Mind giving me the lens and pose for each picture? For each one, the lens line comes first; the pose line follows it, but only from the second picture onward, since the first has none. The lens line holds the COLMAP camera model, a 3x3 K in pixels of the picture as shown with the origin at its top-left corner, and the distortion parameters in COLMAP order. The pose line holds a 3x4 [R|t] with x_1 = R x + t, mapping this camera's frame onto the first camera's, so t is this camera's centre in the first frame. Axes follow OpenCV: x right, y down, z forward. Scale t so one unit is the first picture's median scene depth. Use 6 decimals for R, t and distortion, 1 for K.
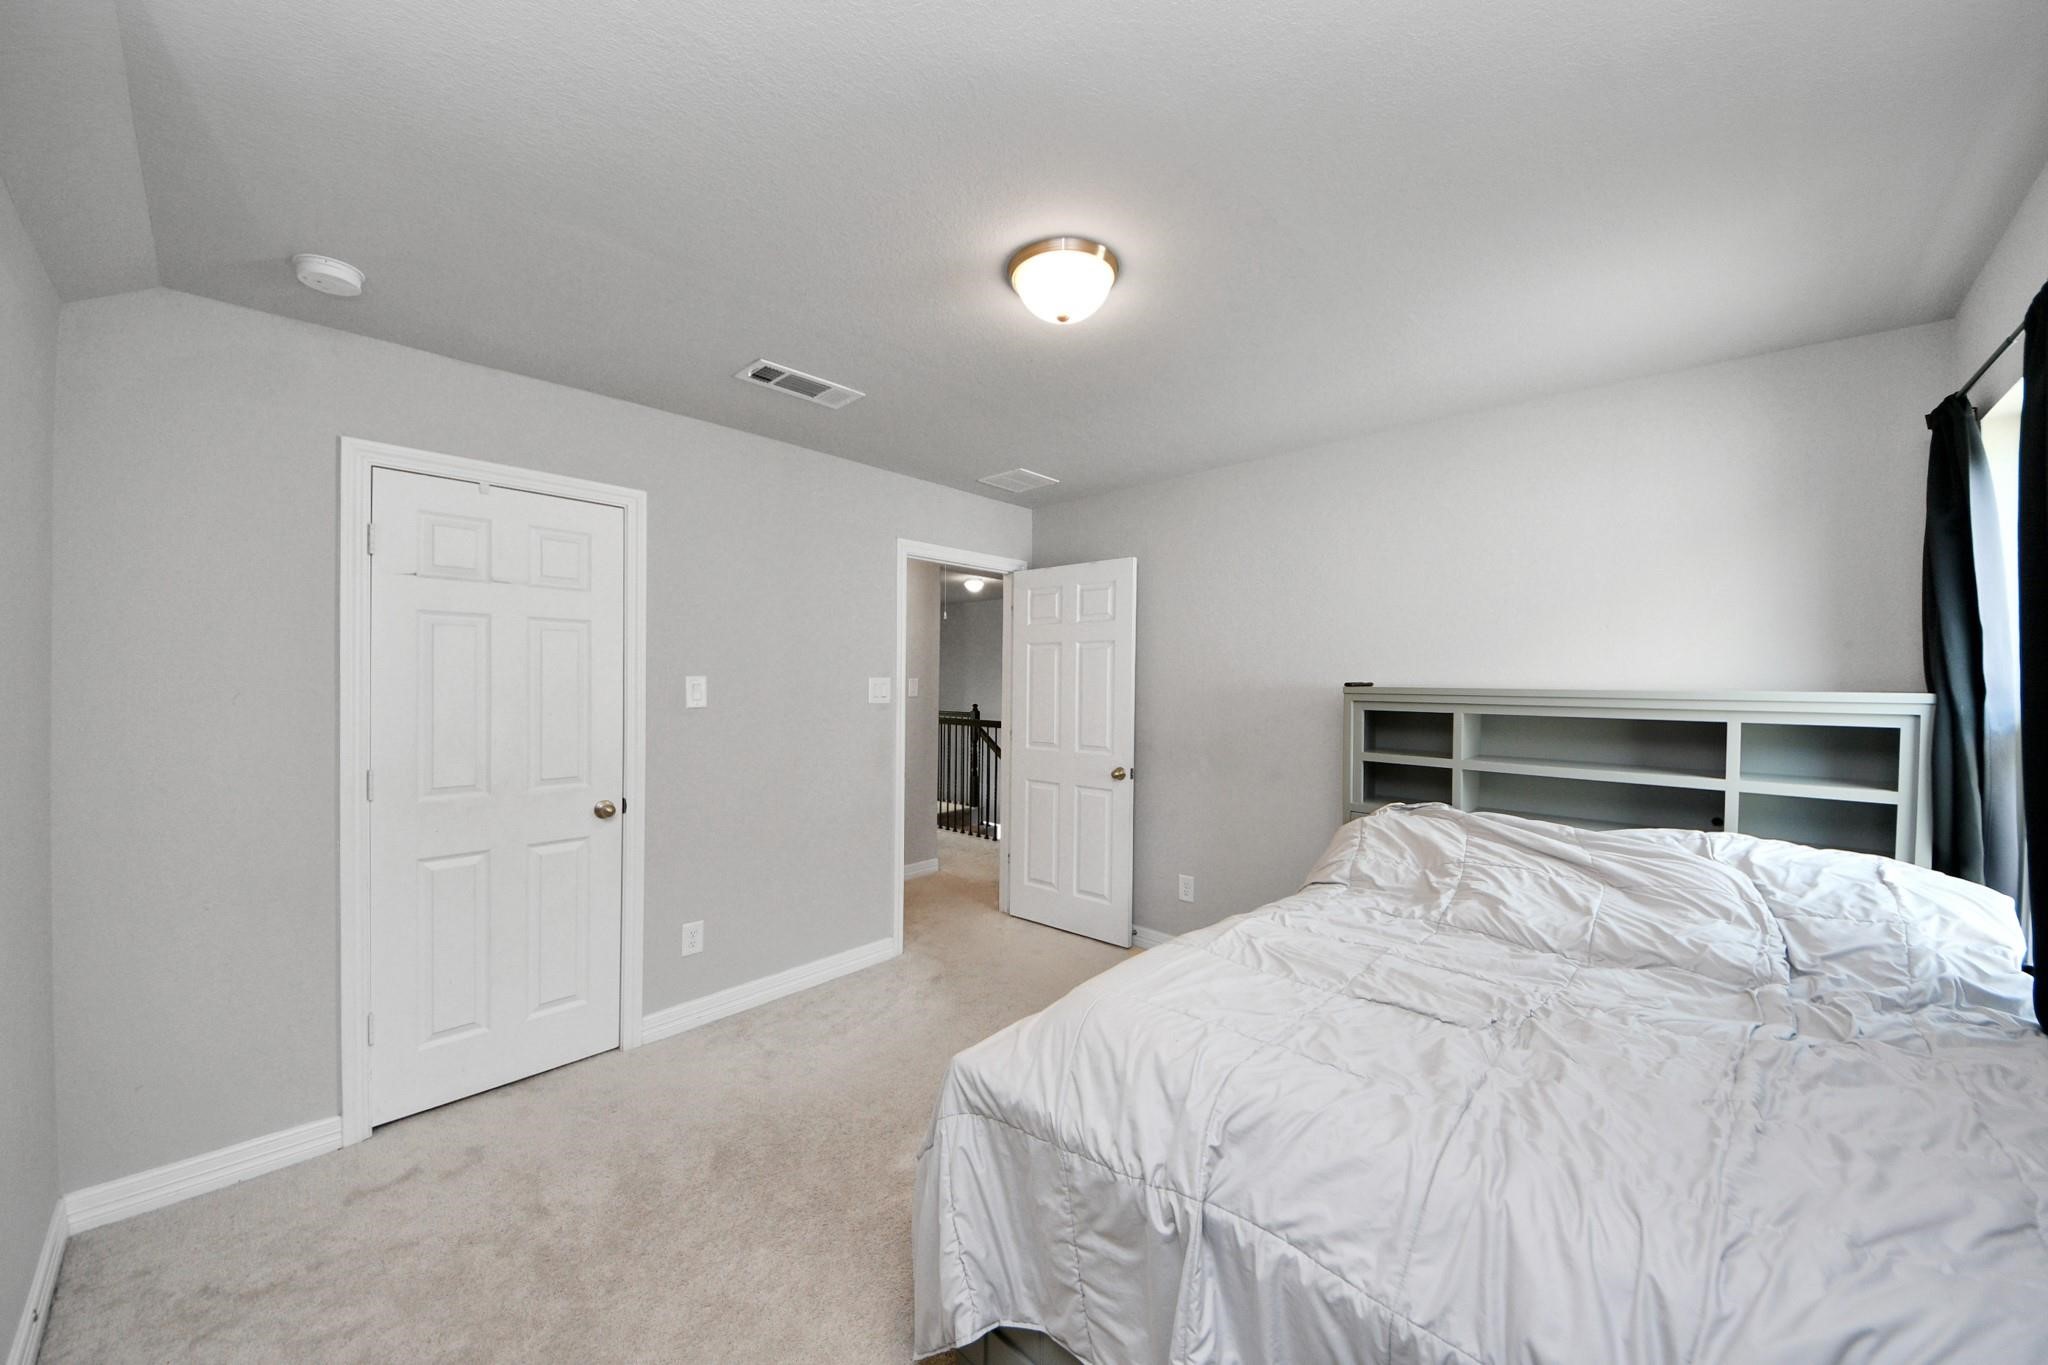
lens RADIAL K [[721.4, 0, 1024.0], [0, 721.4, 682.5], [0, 0, 1]] dist [0.000550, -0.000023]
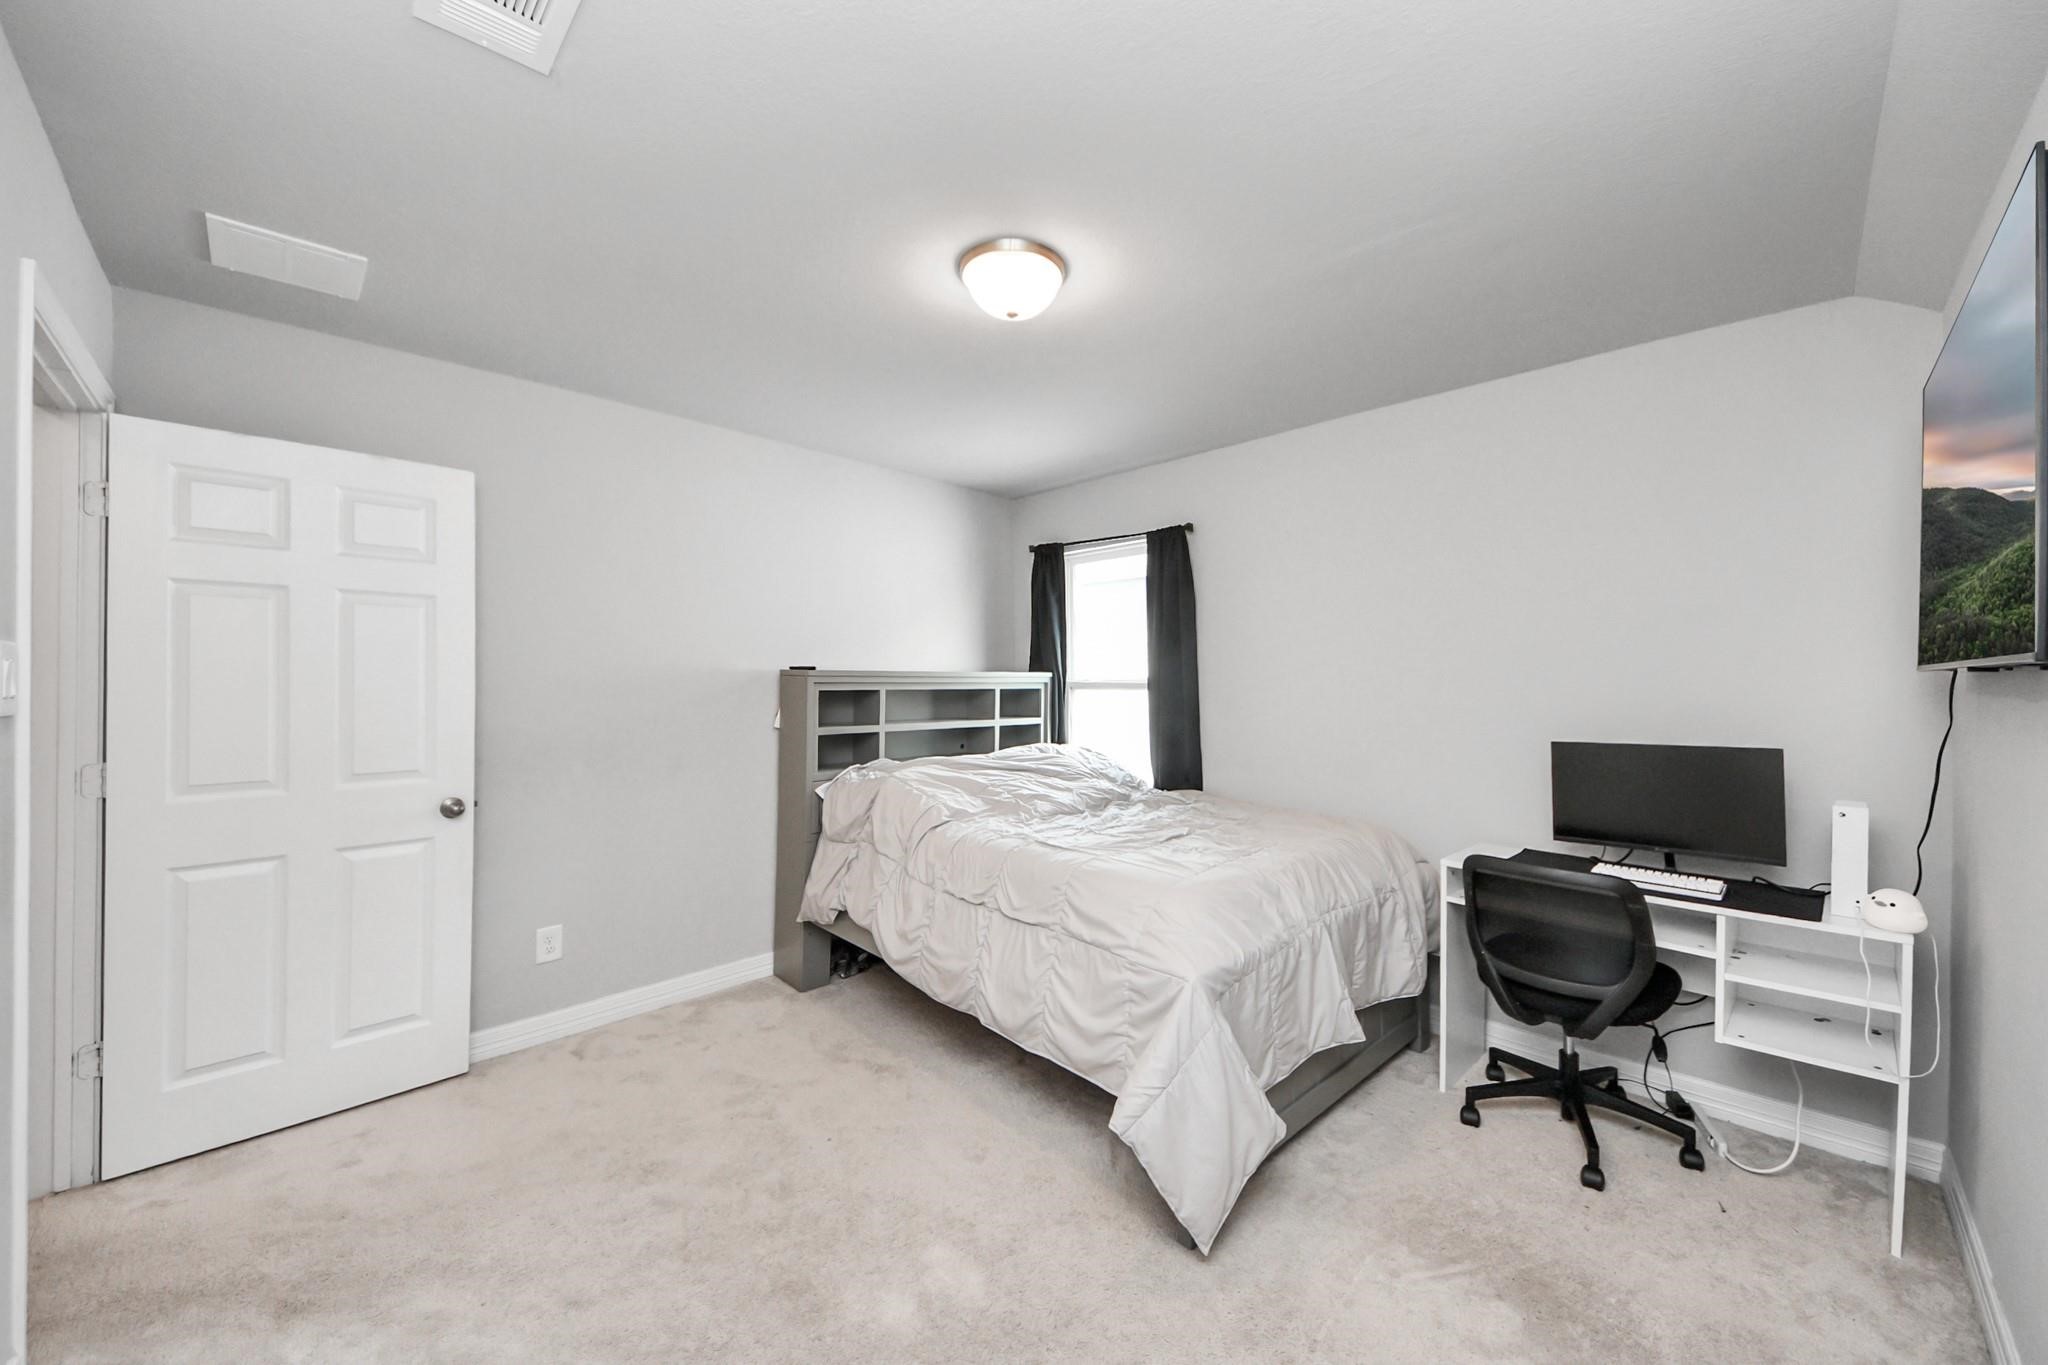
lens RADIAL K [[753.5, 0, 1024.0], [0, 753.5, 682.5], [0, 0, 1]] dist [-0.000452, -0.000077]
pose [[0.034936, -0.027527, 0.999010, -0.694545], [-0.009957, 0.999561, 0.027890, -0.010782], [-0.999340, -0.010921, 0.034647, 0.639232]]
